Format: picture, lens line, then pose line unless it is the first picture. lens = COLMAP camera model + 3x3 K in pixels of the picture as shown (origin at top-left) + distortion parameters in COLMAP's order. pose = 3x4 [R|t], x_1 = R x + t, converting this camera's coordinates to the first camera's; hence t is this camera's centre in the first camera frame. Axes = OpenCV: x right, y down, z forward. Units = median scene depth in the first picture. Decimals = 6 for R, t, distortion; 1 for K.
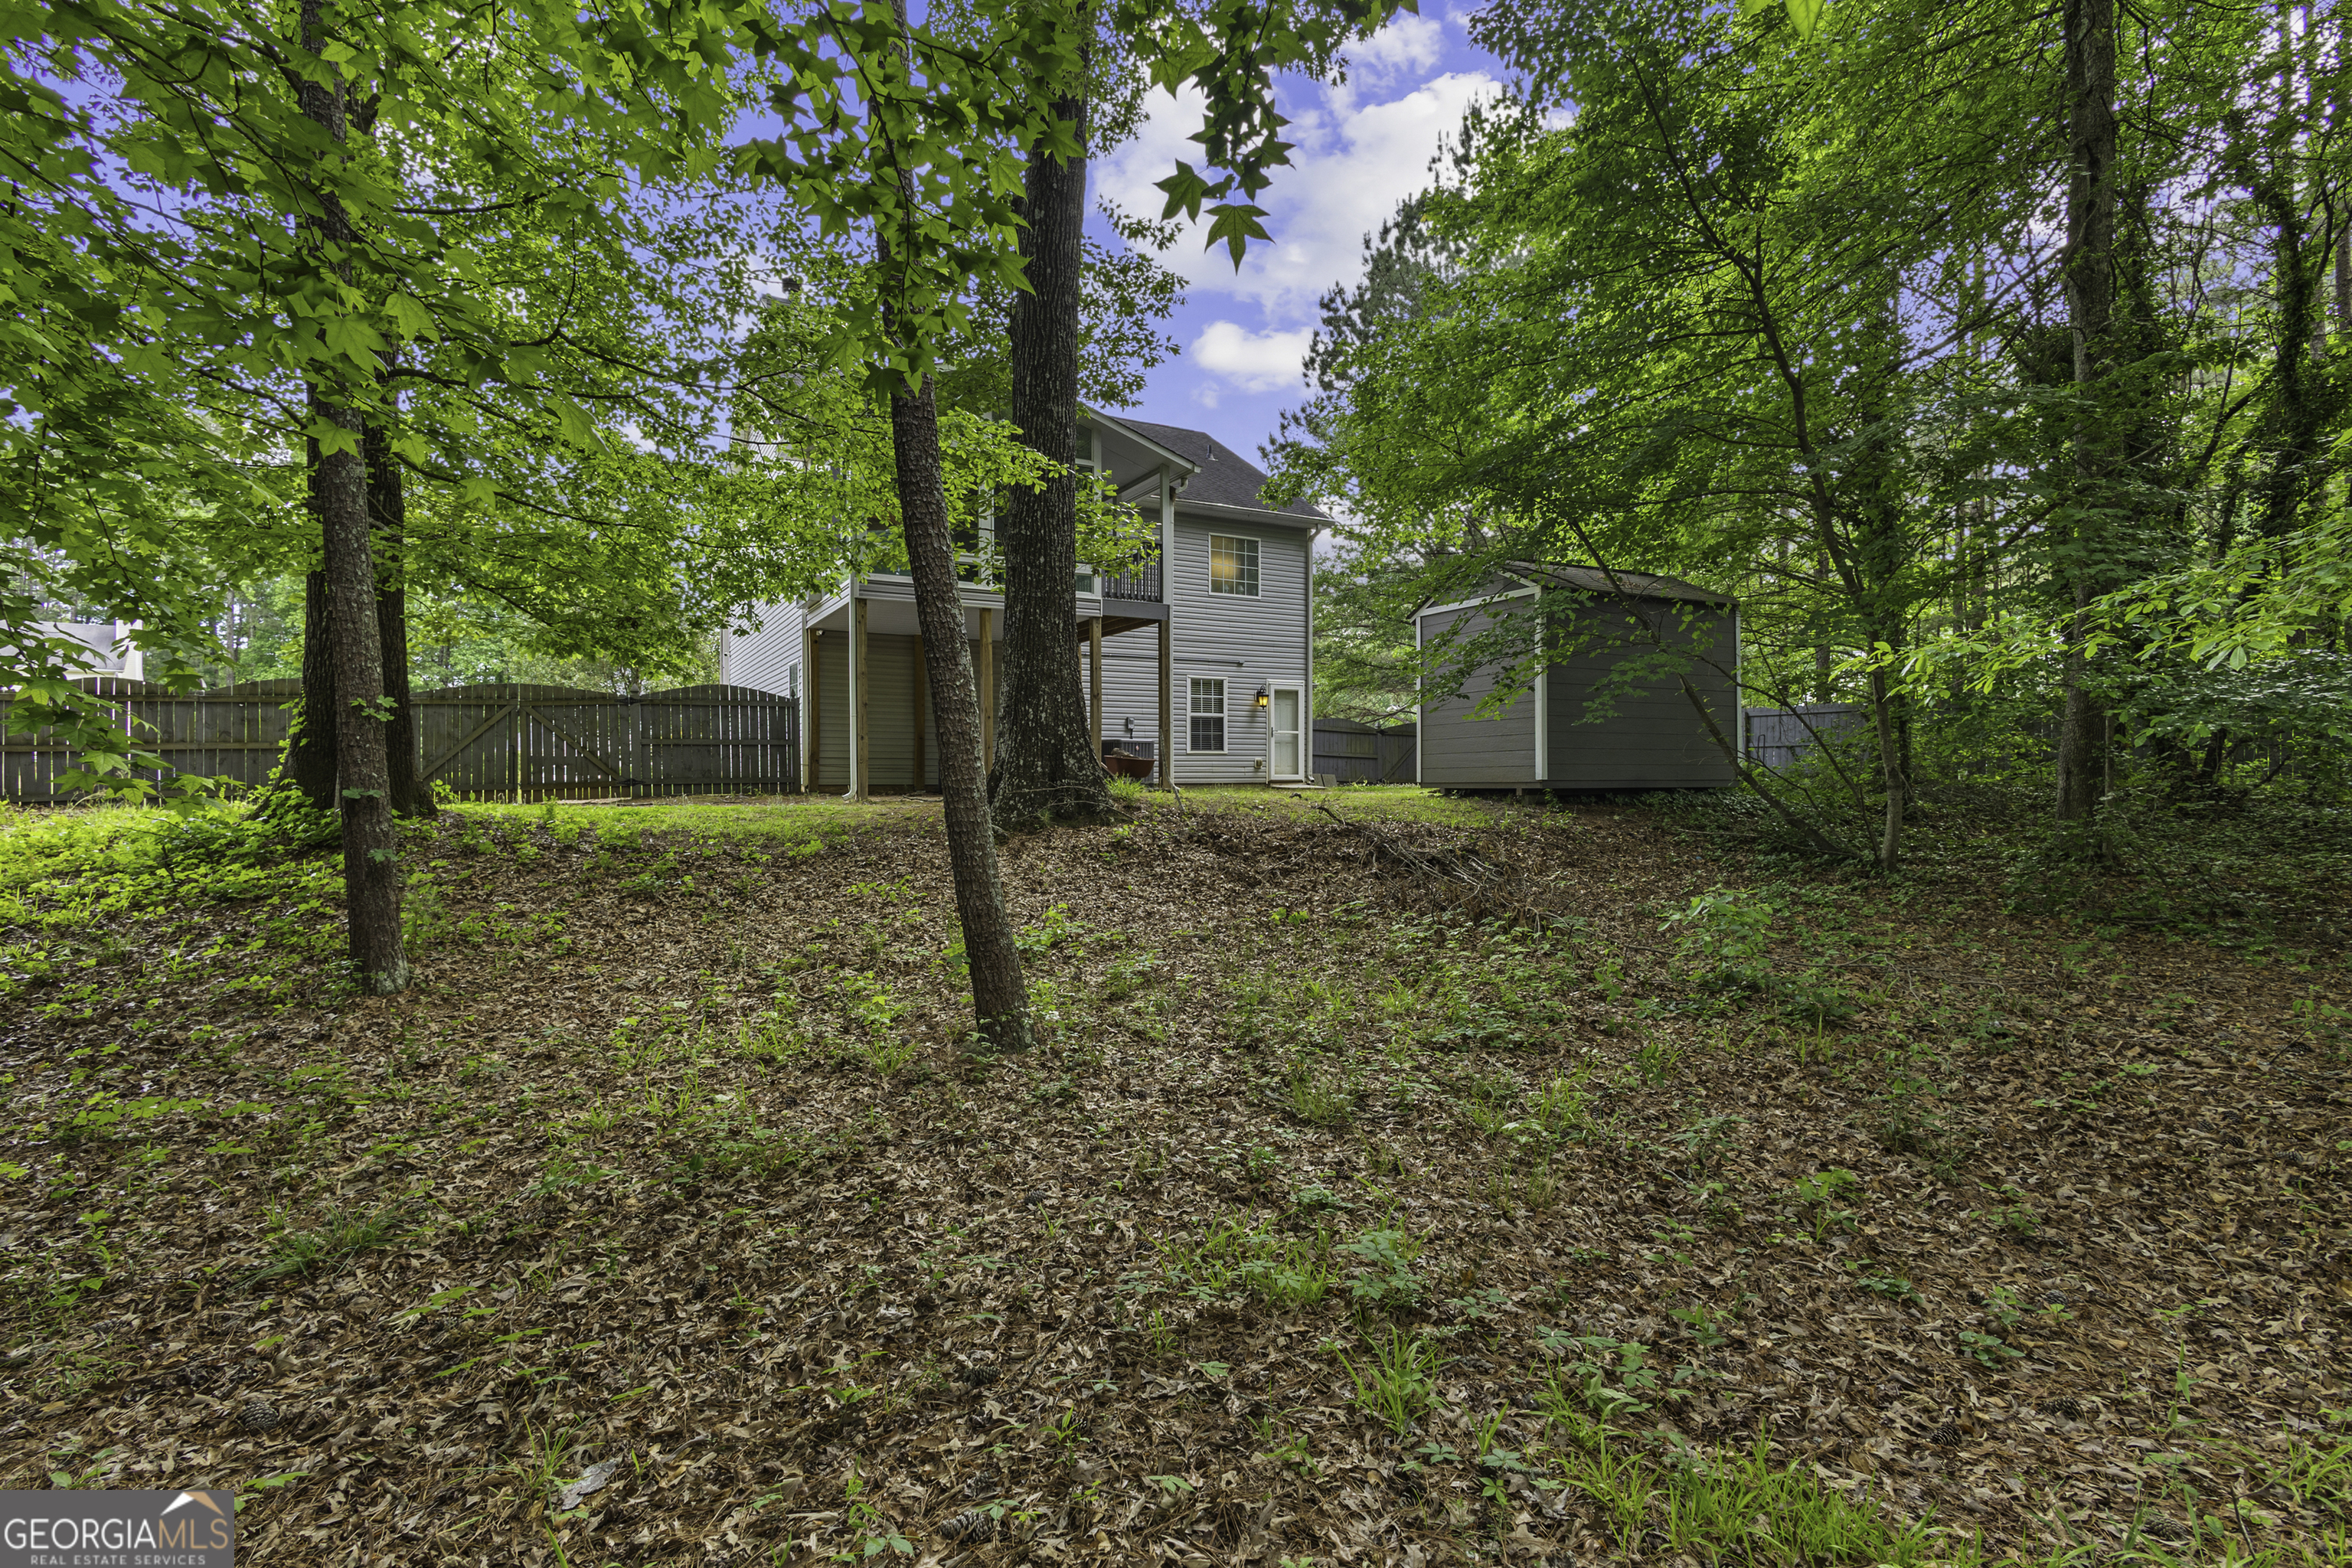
lens RADIAL K [[1083.7, 0, 1172.0], [0, 1083.7, 784.7], [0, 0, 1]] dist [0.015516, -0.004464]
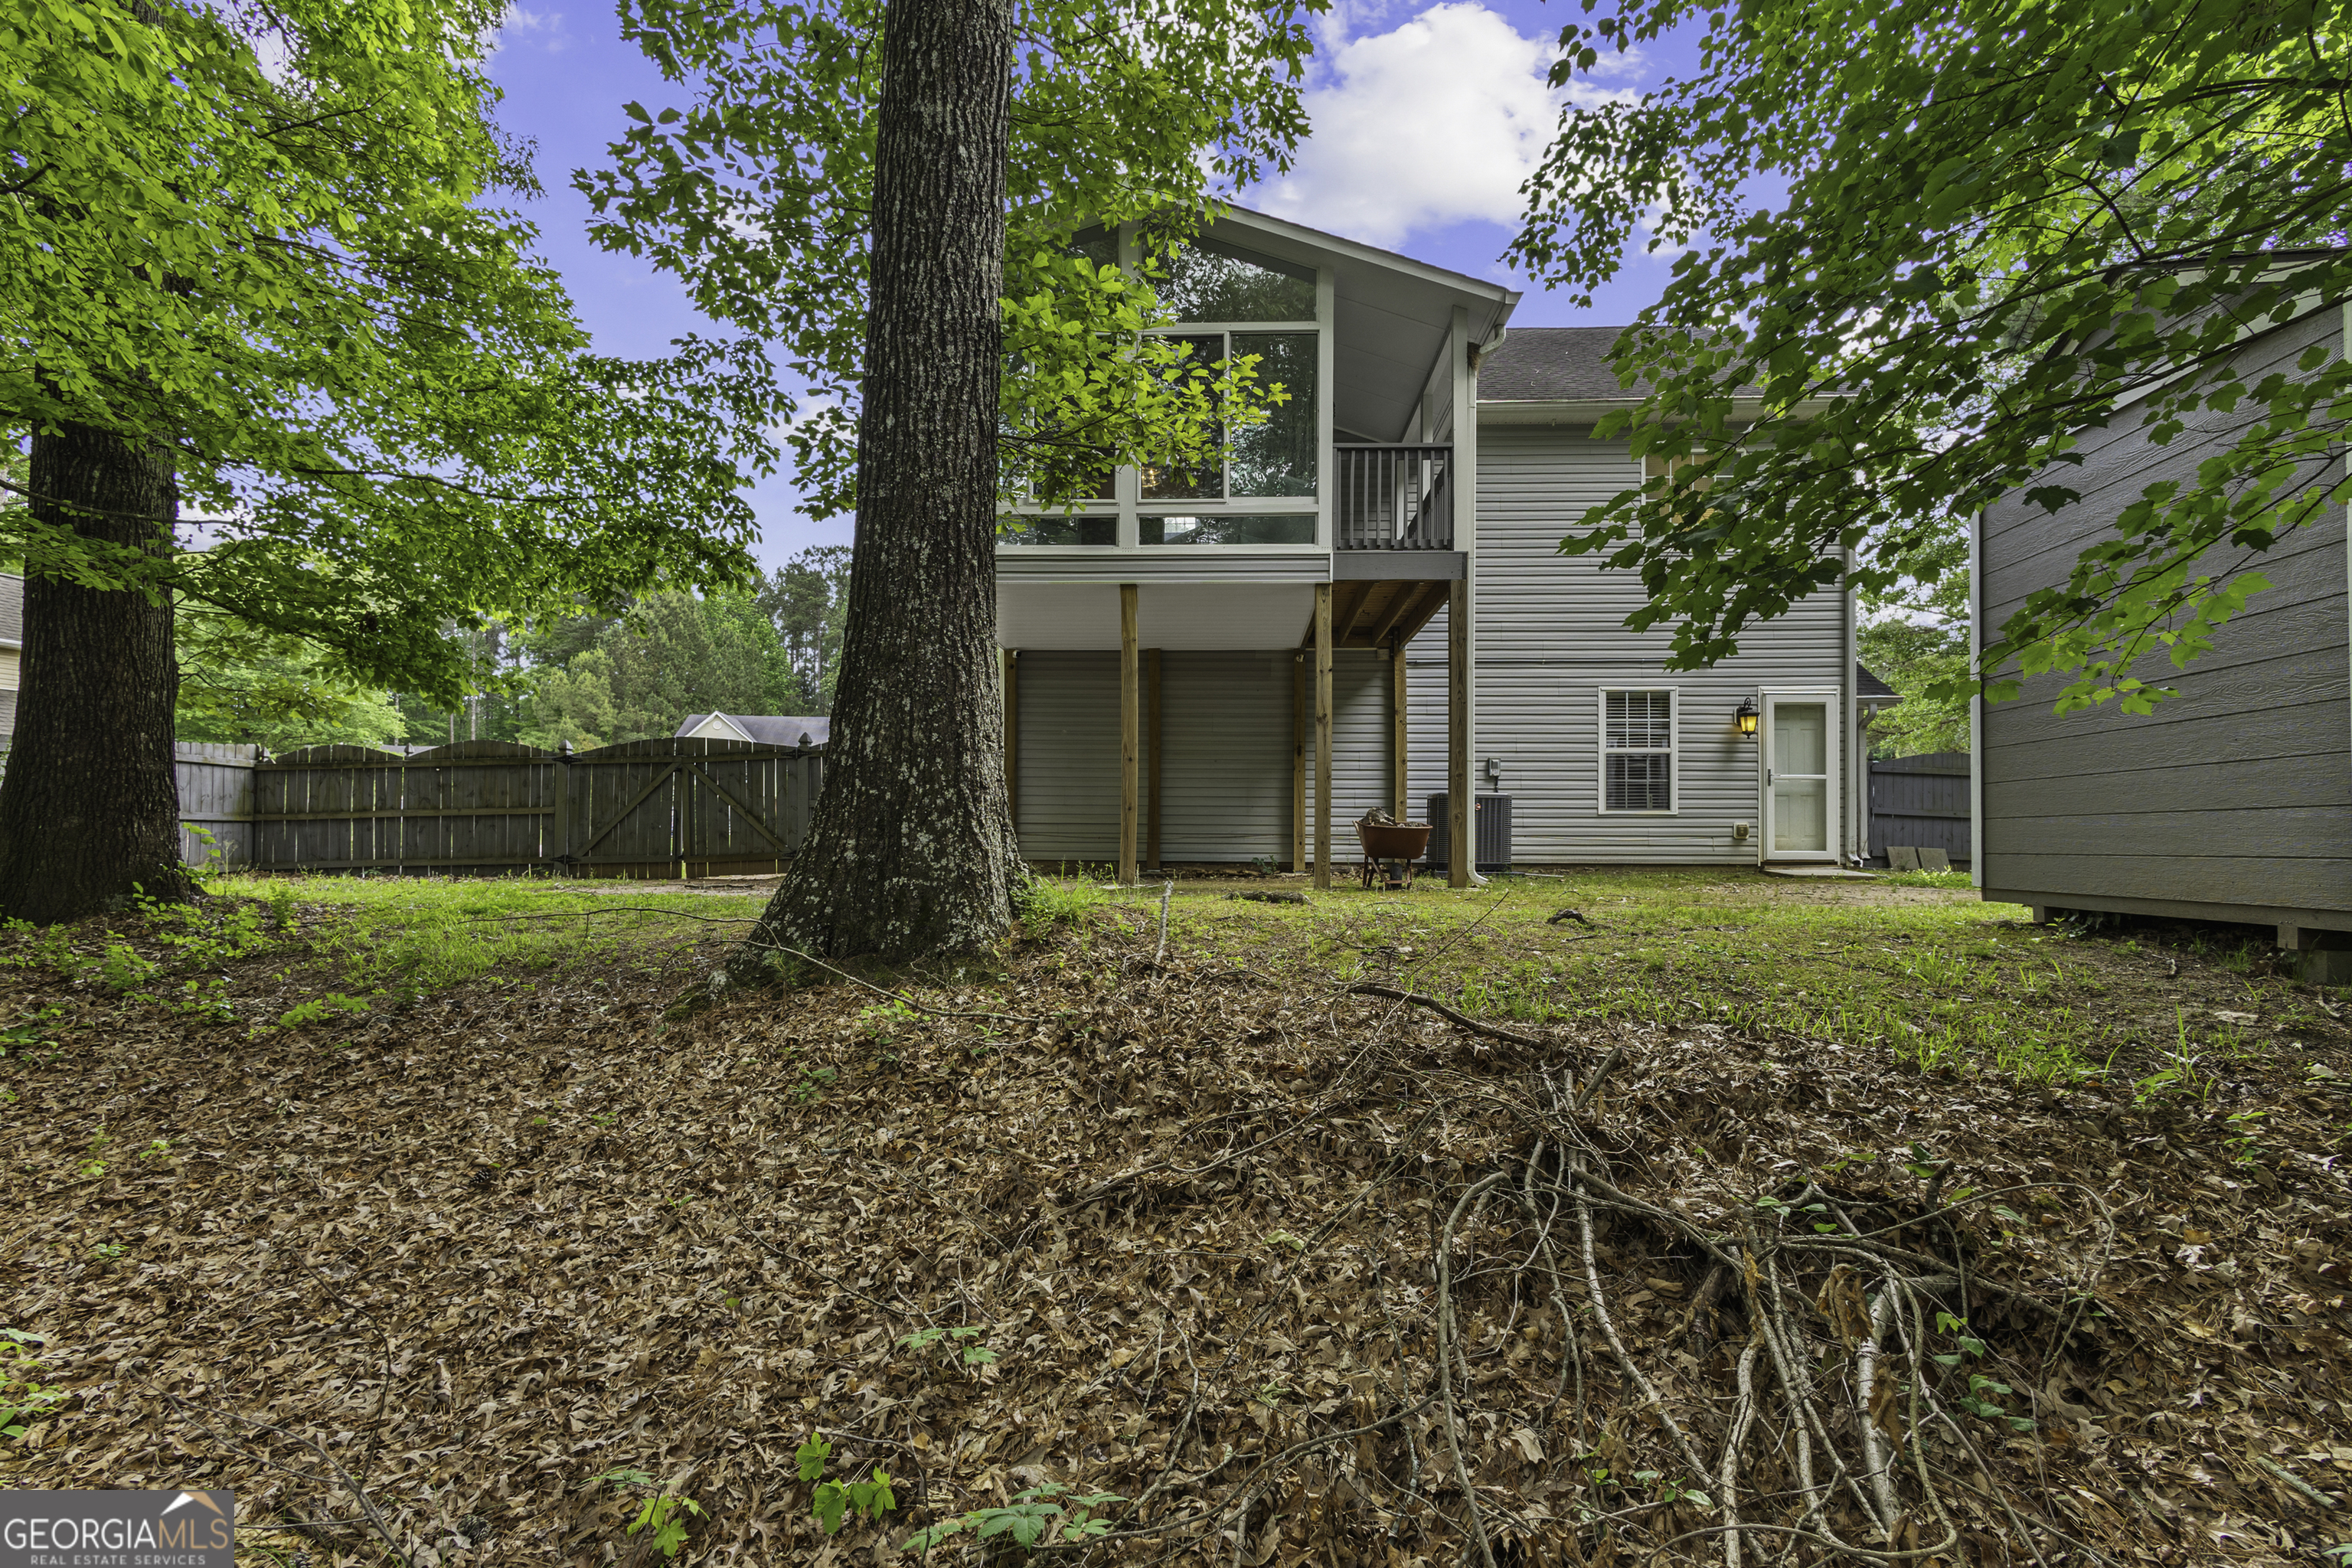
lens RADIAL K [[1083.7, 0, 1212.4], [0, 1083.7, 836.1], [0, 0, 1]] dist [0.015516, -0.004464]
pose [[0.862194, 0.005825, -0.506544, 0.134483], [-0.008205, 0.999963, -0.002466, -0.013374], [0.506511, 0.006282, 0.862211, 0.355613]]
